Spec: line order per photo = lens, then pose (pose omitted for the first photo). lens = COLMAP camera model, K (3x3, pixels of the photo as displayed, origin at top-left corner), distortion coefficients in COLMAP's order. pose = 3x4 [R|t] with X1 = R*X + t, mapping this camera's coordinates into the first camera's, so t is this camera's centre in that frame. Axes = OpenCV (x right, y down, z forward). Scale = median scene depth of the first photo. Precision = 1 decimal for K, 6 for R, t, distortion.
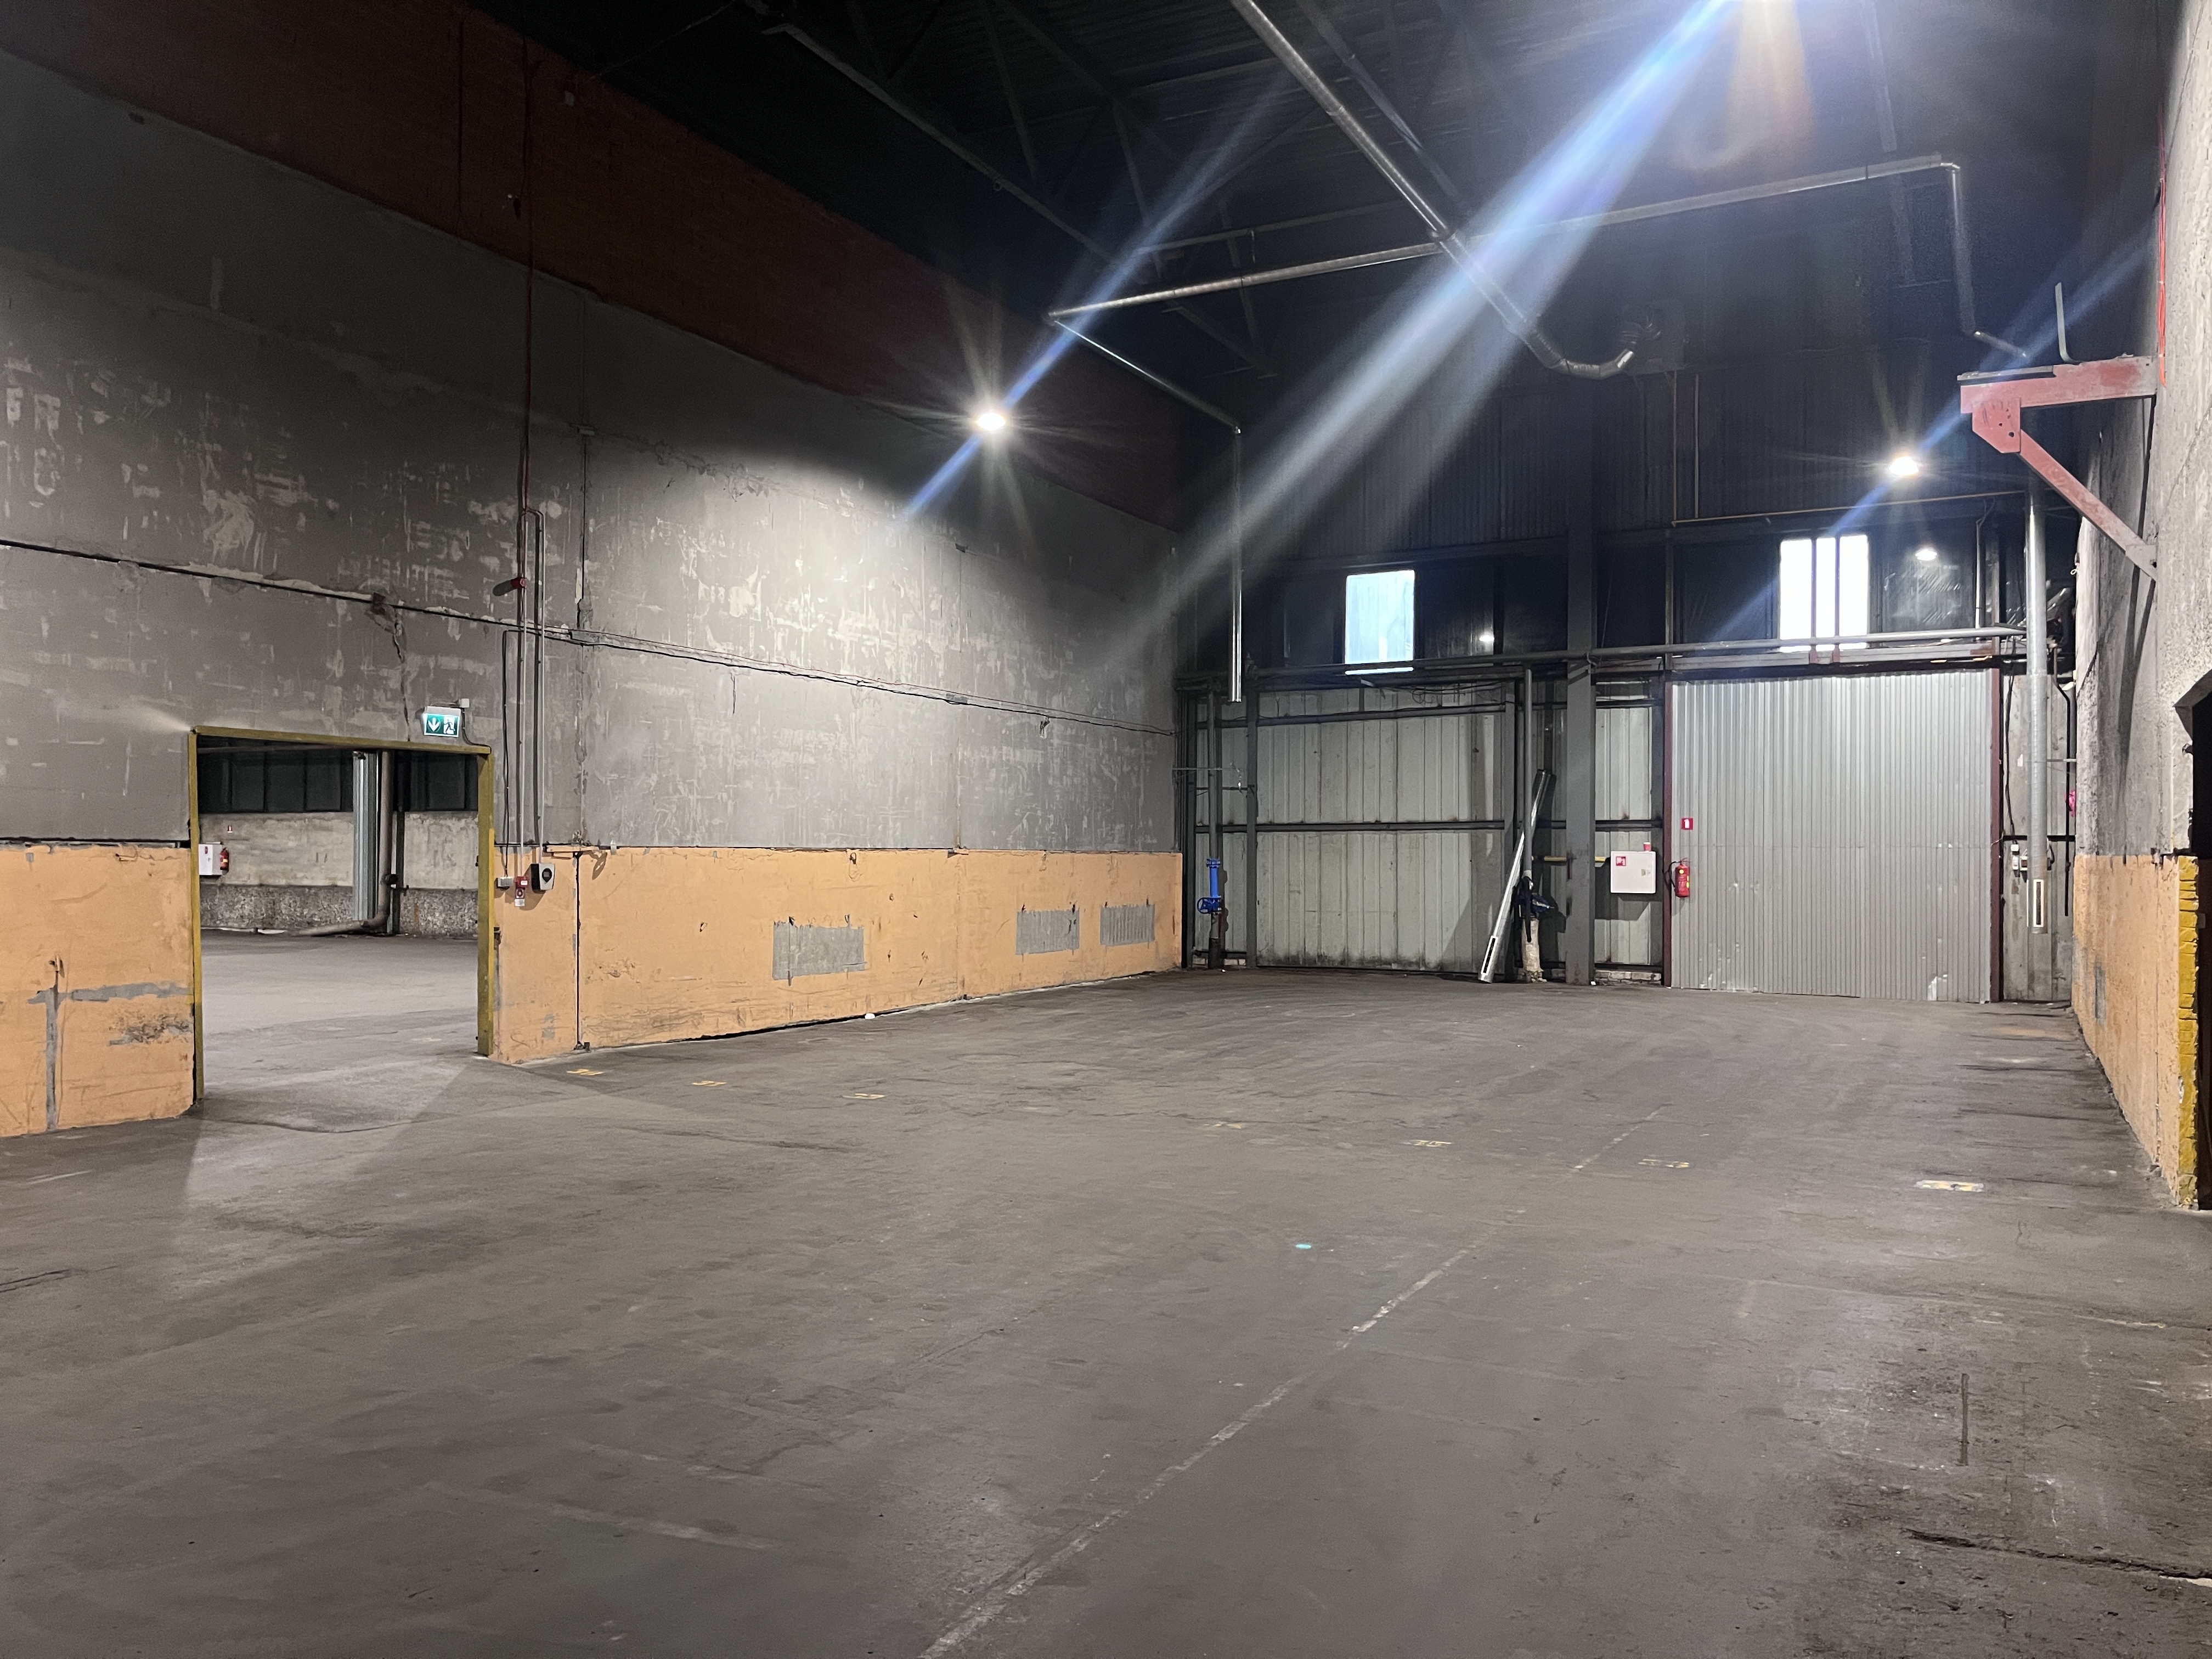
lens RADIAL K [[1683.7, 0, 1114.2], [0, 1683.7, 838.0], [0, 0, 1]] dist [0.076445, -0.099007]
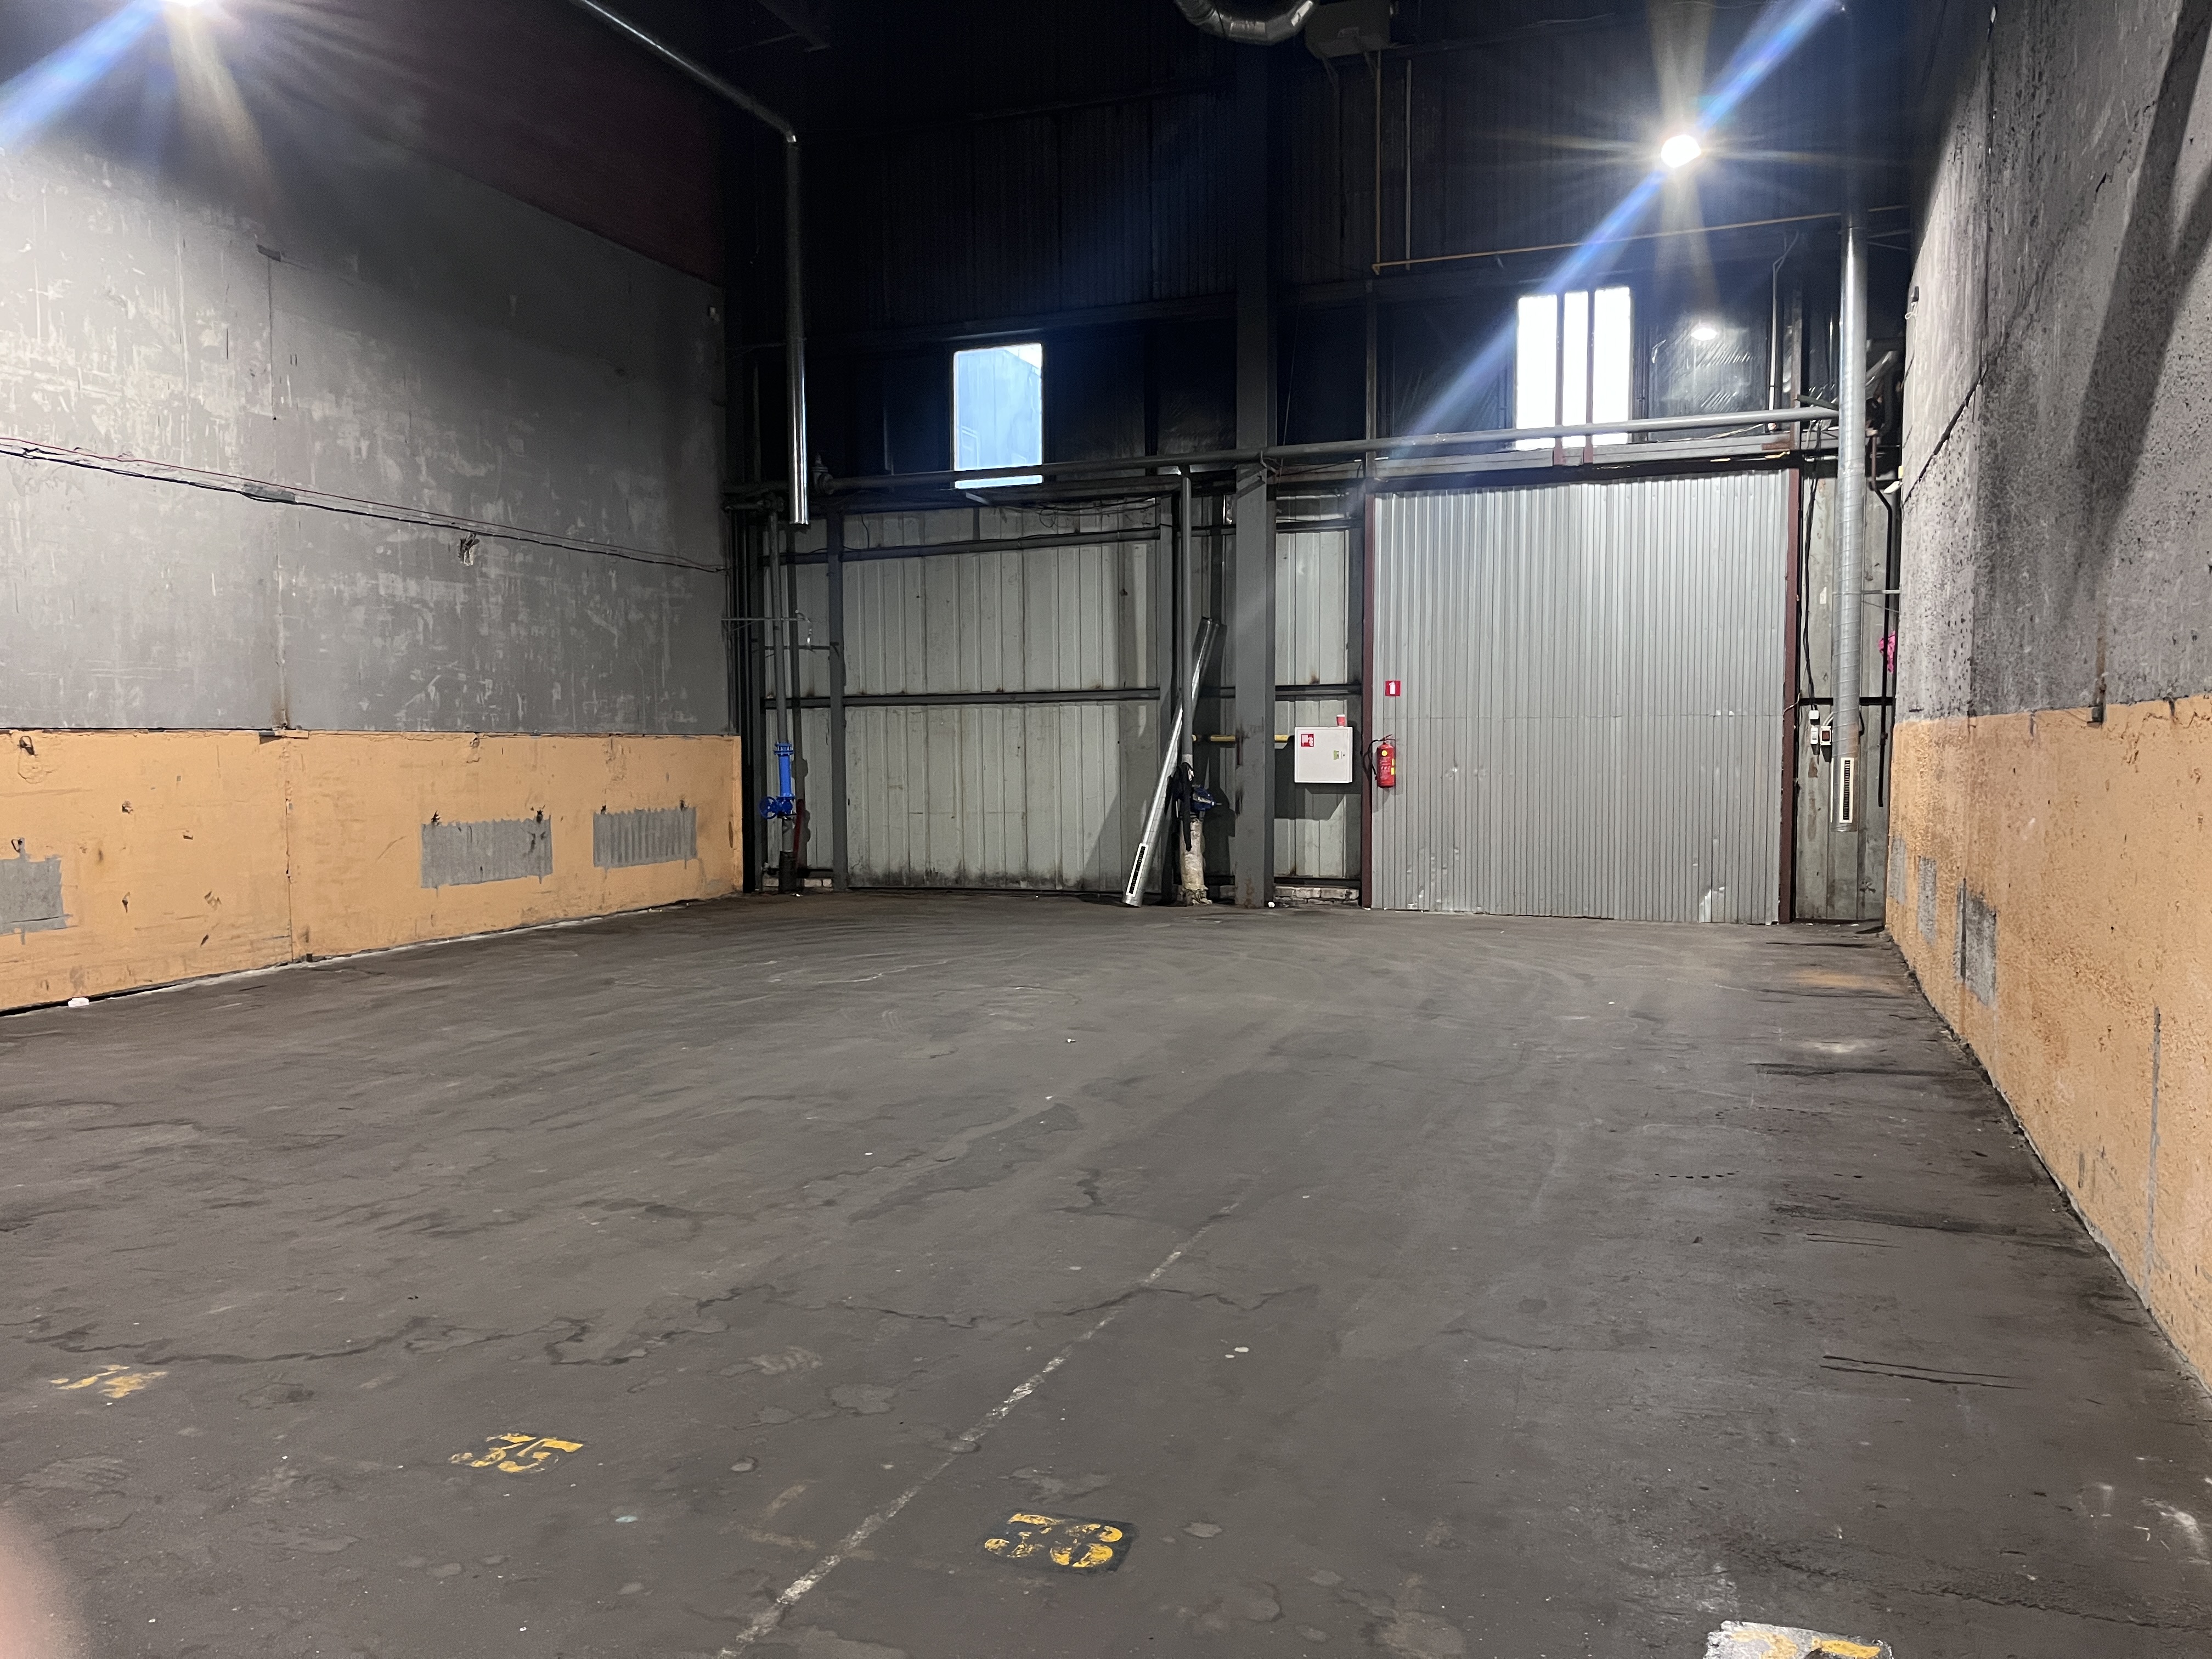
lens RADIAL K [[1683.7, 0, 1113.1], [0, 1683.7, 841.0], [0, 0, 1]] dist [0.076445, -0.099007]
pose [[0.992889, -0.017414, 0.117764, 0.132828], [0.009369, 0.997605, 0.068527, 0.006614], [-0.118675, -0.066936, 0.990674, 0.289878]]
